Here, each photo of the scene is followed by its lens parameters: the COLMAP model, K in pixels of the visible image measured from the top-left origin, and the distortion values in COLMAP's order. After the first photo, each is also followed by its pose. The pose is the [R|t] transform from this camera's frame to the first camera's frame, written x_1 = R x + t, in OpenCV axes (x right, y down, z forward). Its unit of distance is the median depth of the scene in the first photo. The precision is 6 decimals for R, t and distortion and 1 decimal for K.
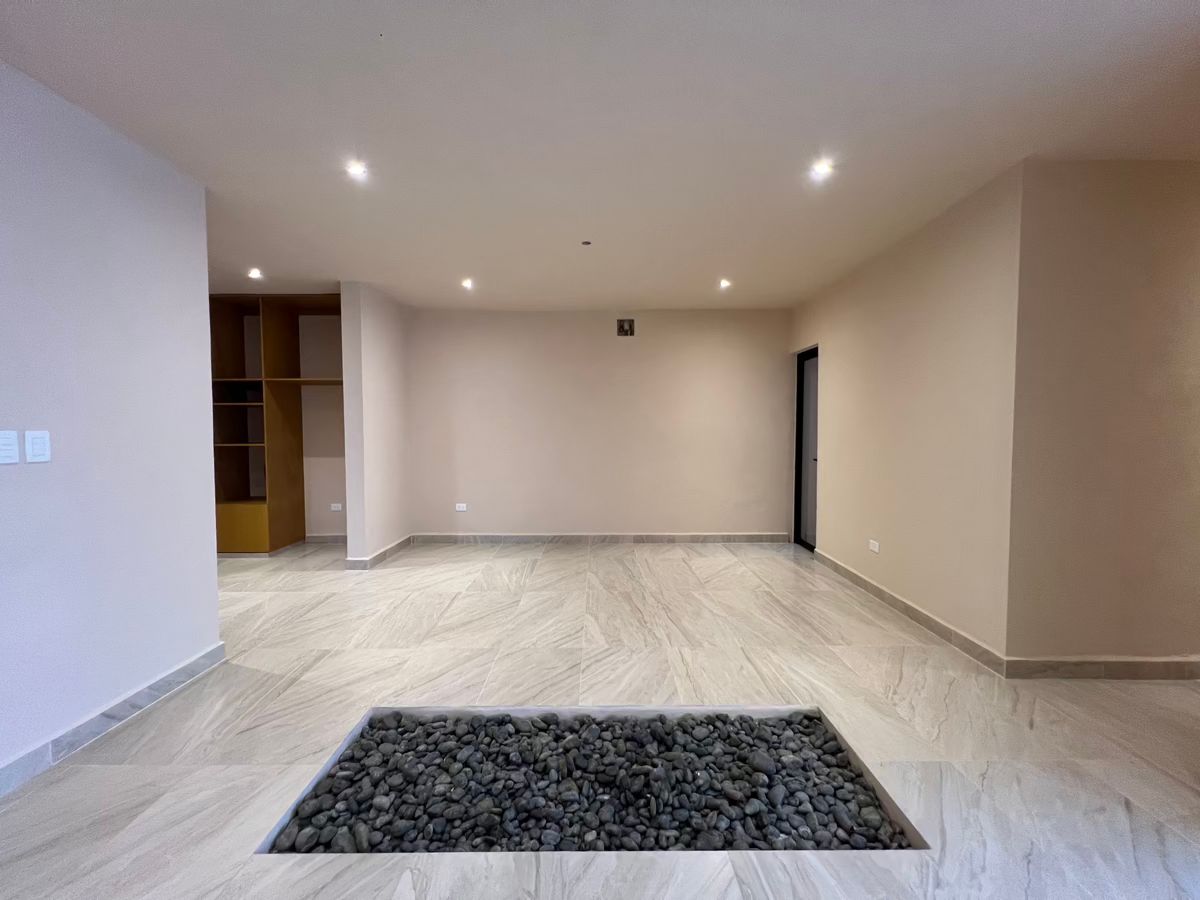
lens RADIAL K [[483.2, 0, 599.9], [0, 483.2, 446.9], [0, 0, 1]] dist [0.000991, 0.000315]
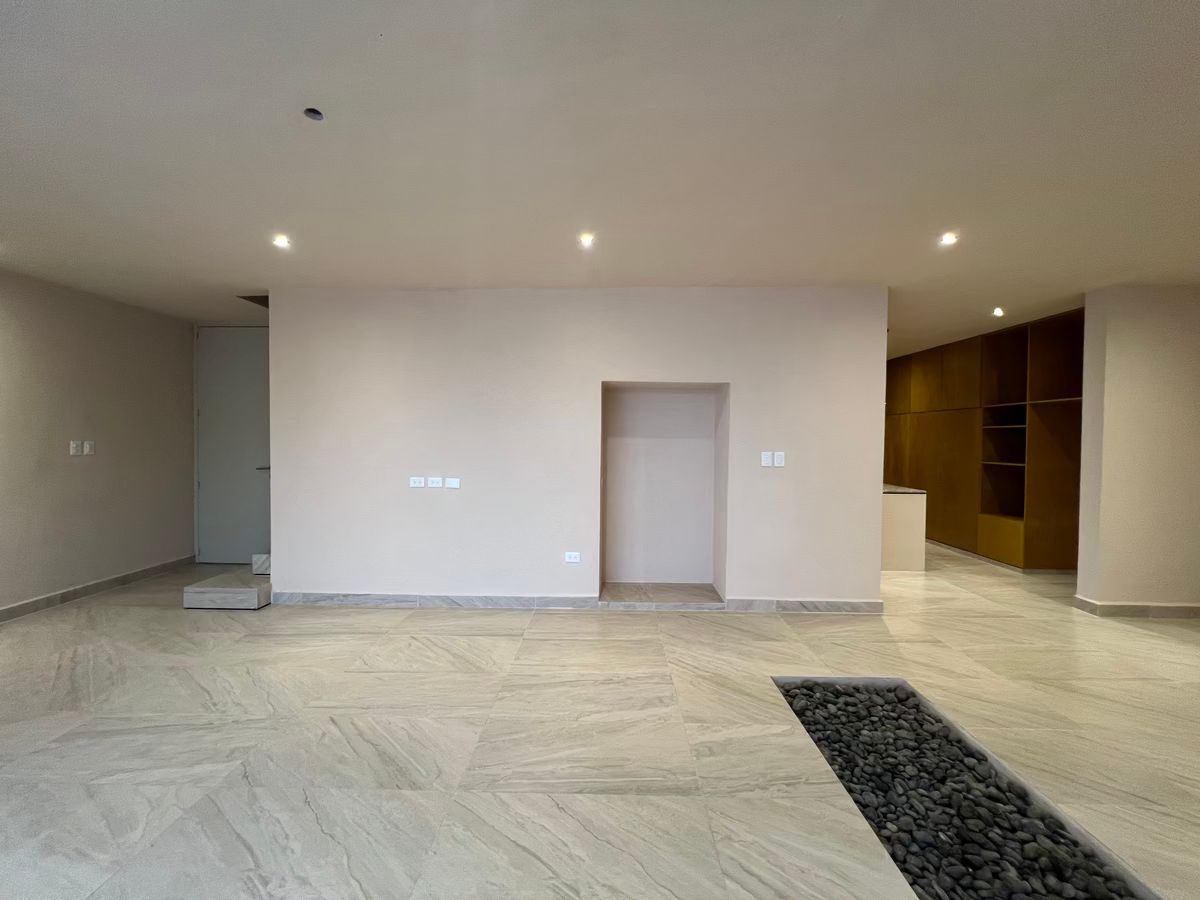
lens RADIAL K [[483.2, 0, 600.1], [0, 483.2, 445.6], [0, 0, 1]] dist [0.000991, 0.000315]
pose [[-0.017456, 0.024714, -0.999542, 0.789822], [-0.048471, 0.998498, 0.025535, -0.061616], [0.998672, 0.048894, -0.016231, 0.204923]]
